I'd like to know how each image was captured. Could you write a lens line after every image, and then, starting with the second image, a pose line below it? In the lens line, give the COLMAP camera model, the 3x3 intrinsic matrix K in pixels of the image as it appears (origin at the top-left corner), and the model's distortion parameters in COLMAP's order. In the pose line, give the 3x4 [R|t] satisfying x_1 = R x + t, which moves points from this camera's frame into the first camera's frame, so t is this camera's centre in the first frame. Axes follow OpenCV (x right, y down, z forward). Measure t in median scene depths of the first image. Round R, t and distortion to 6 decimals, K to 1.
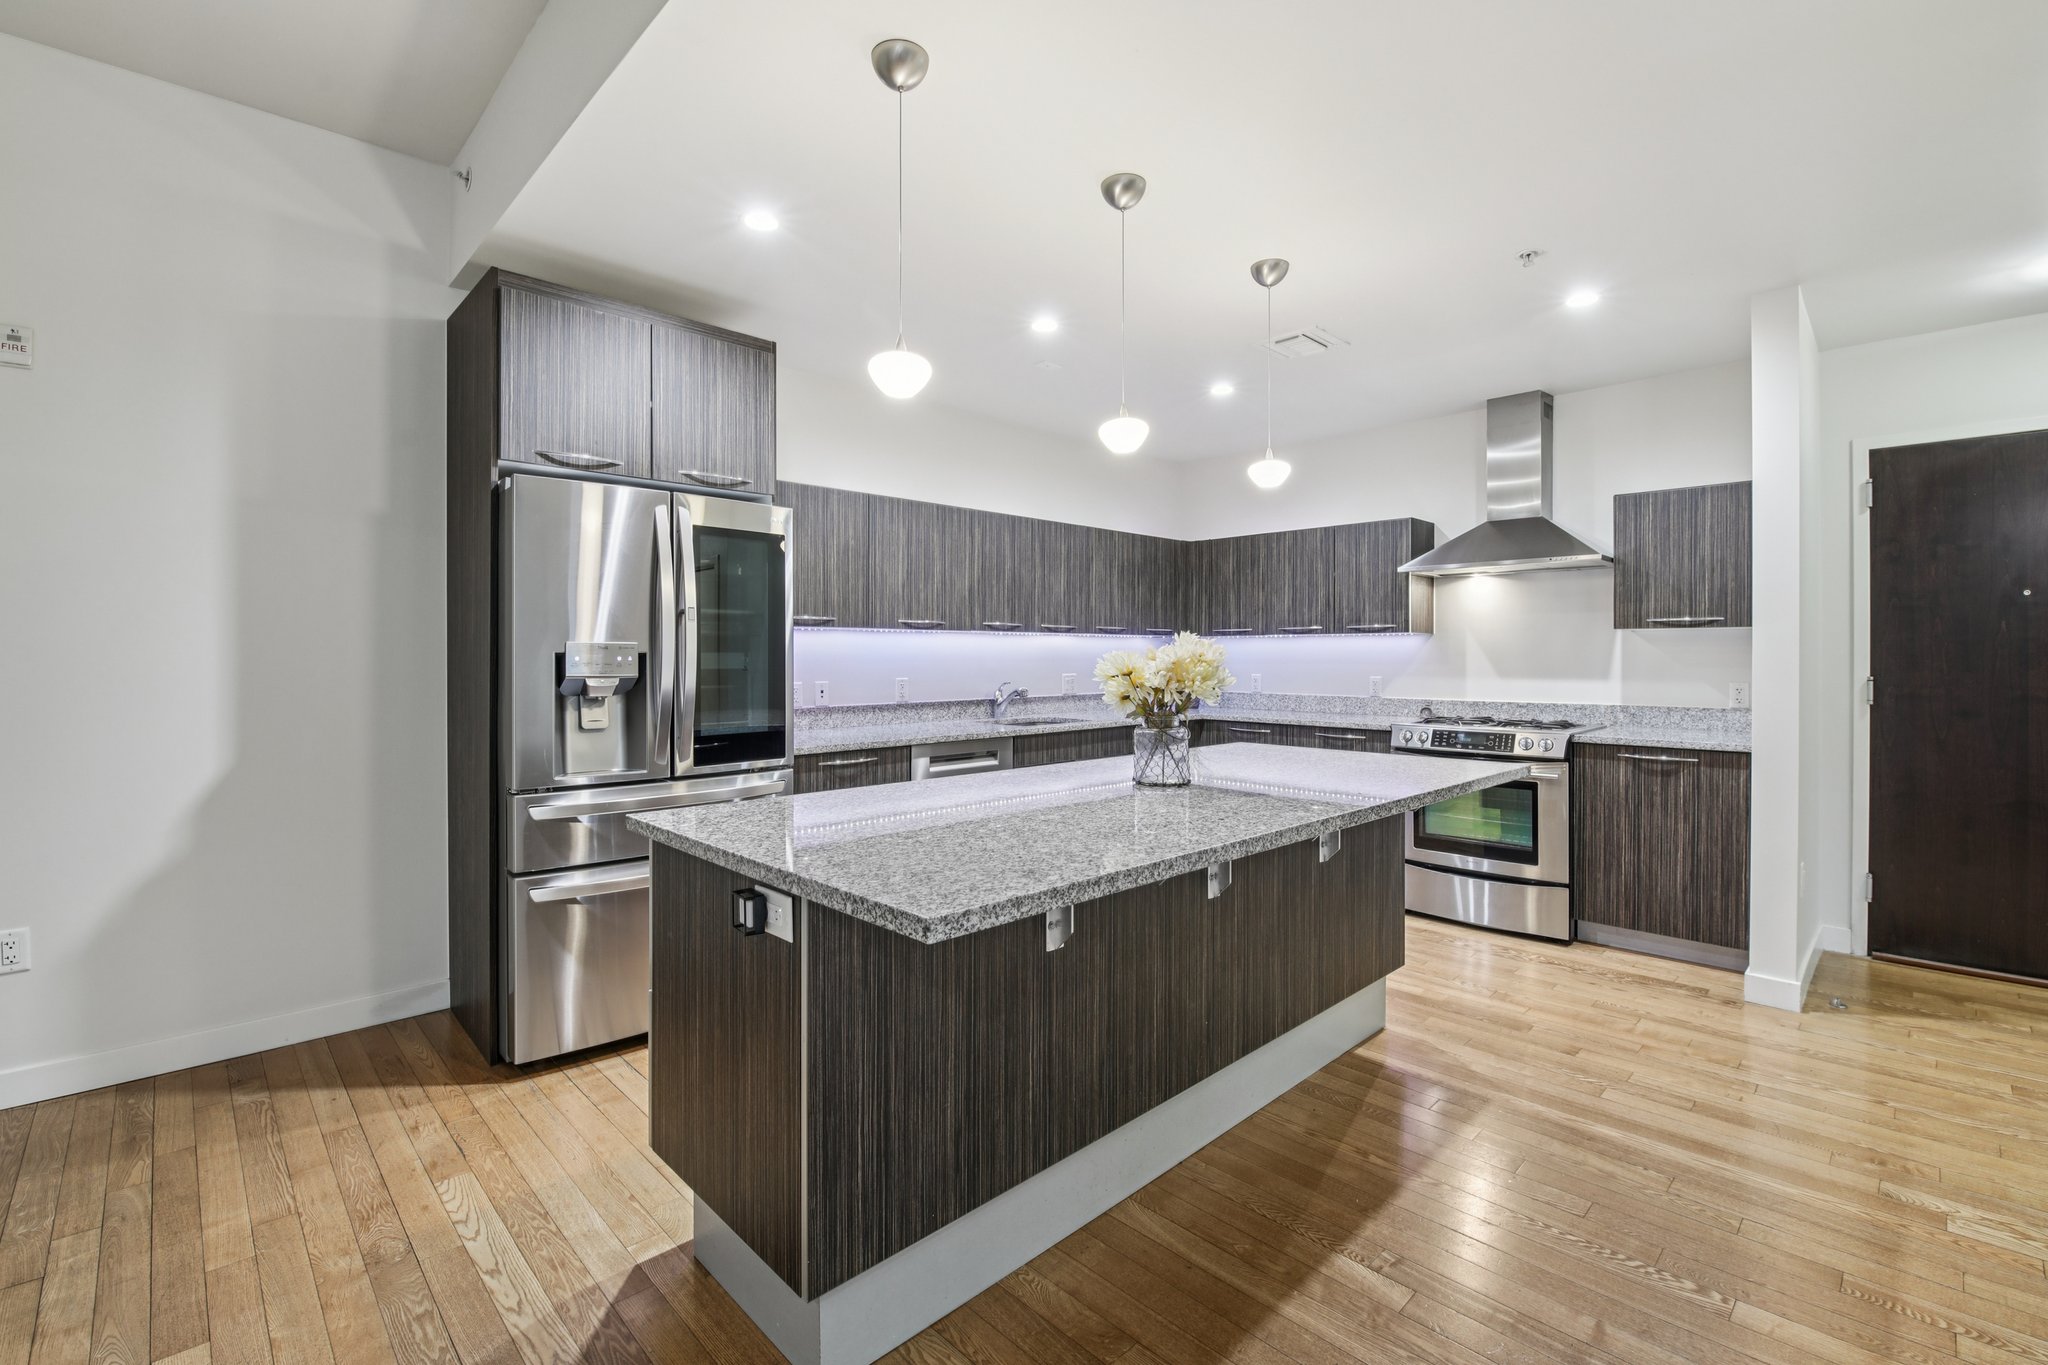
lens RADIAL K [[898.1, 0, 1019.3], [0, 898.1, 666.4], [0, 0, 1]] dist [-0.009307, -0.003408]
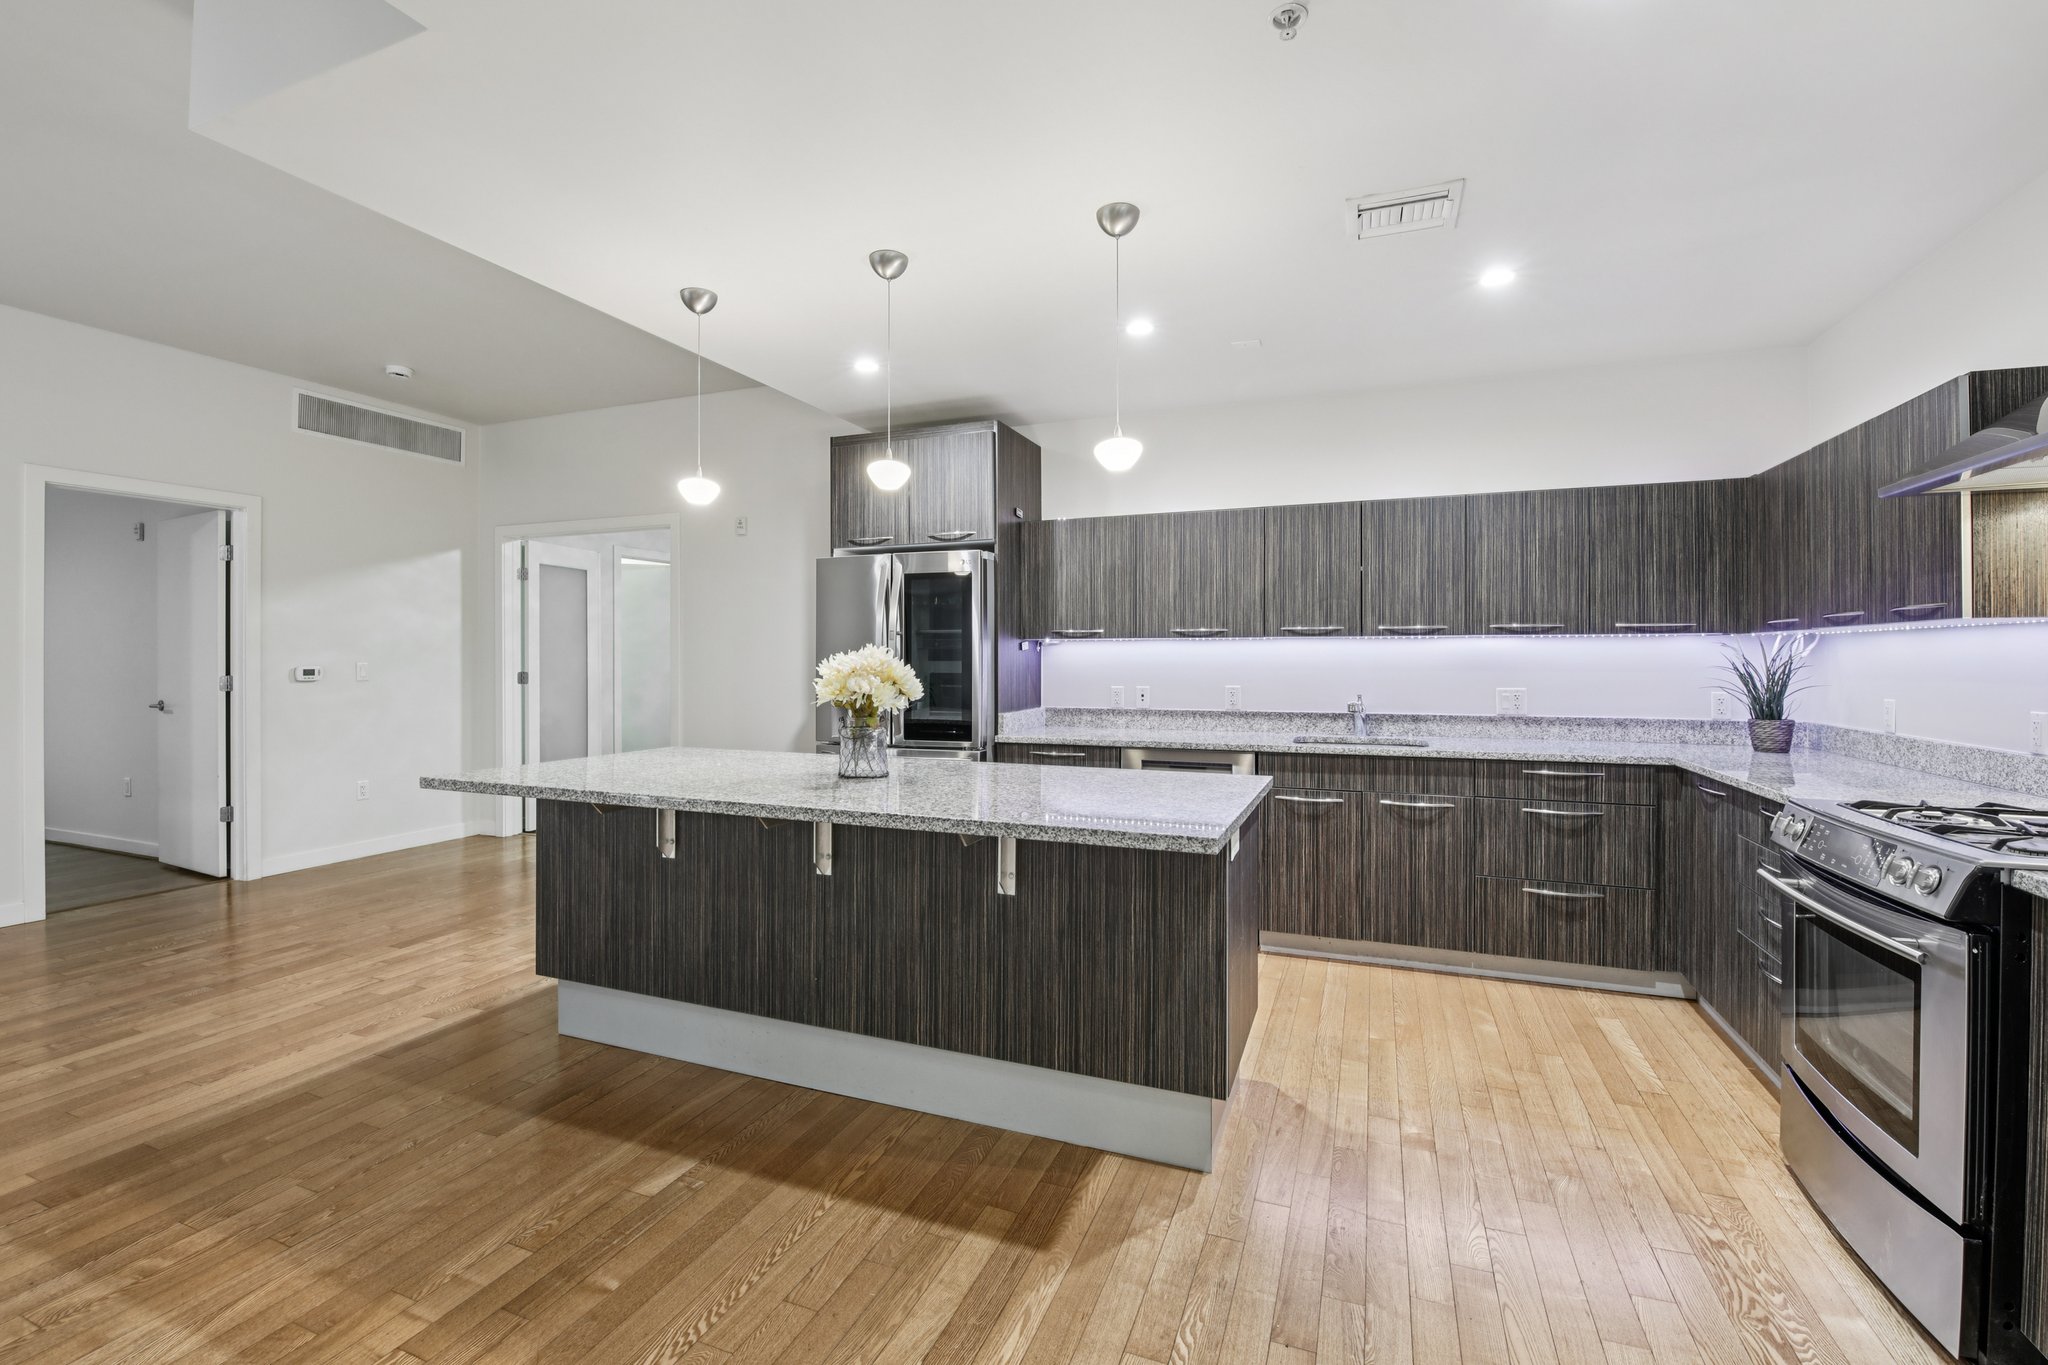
lens RADIAL K [[898.1, 0, 1015.5], [0, 898.1, 665.8], [0, 0, 1]] dist [-0.009307, -0.003408]
pose [[0.407223, 0.004616, -0.913317, 0.754164], [-0.010818, 0.999941, 0.000231, -0.007667], [0.913265, 0.009786, 0.407249, 0.413210]]
